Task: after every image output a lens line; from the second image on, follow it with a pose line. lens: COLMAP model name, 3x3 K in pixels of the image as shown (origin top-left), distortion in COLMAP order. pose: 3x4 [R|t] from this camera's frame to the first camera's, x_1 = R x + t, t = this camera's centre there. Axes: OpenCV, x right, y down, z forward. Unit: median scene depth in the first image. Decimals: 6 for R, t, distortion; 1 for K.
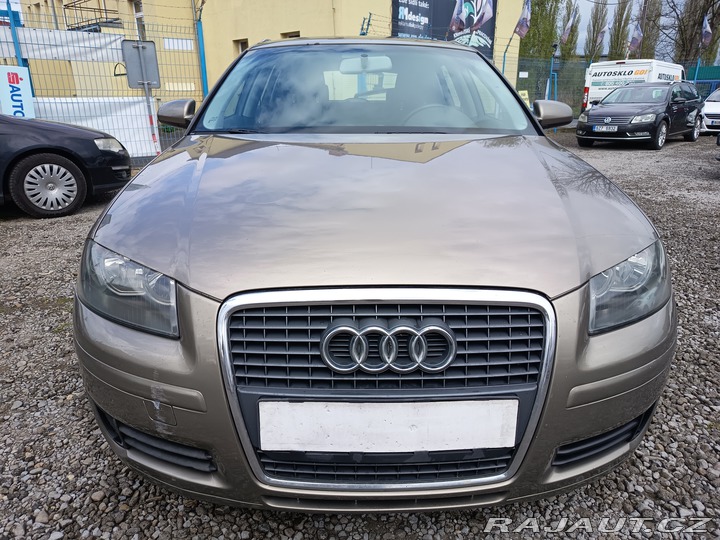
lens RADIAL K [[499.7, 0, 359.7], [0, 499.7, 271.5], [0, 0, 1]] dist [0.009922, -0.002644]
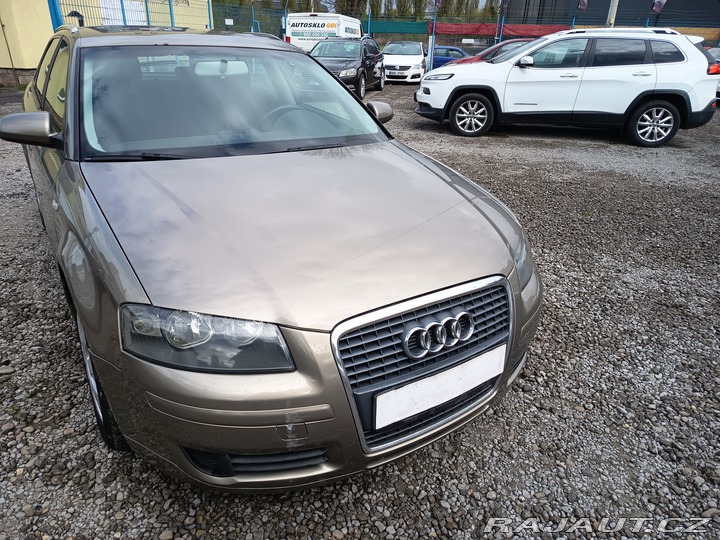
lens RADIAL K [[499.7, 0, 359.6], [0, 499.7, 268.9], [0, 0, 1]] dist [0.009922, -0.002644]
pose [[0.842796, -0.195683, 0.501401, -0.632035], [0.143061, 0.979502, 0.141805, -0.207124], [-0.518872, -0.047782, 0.853515, -0.093634]]
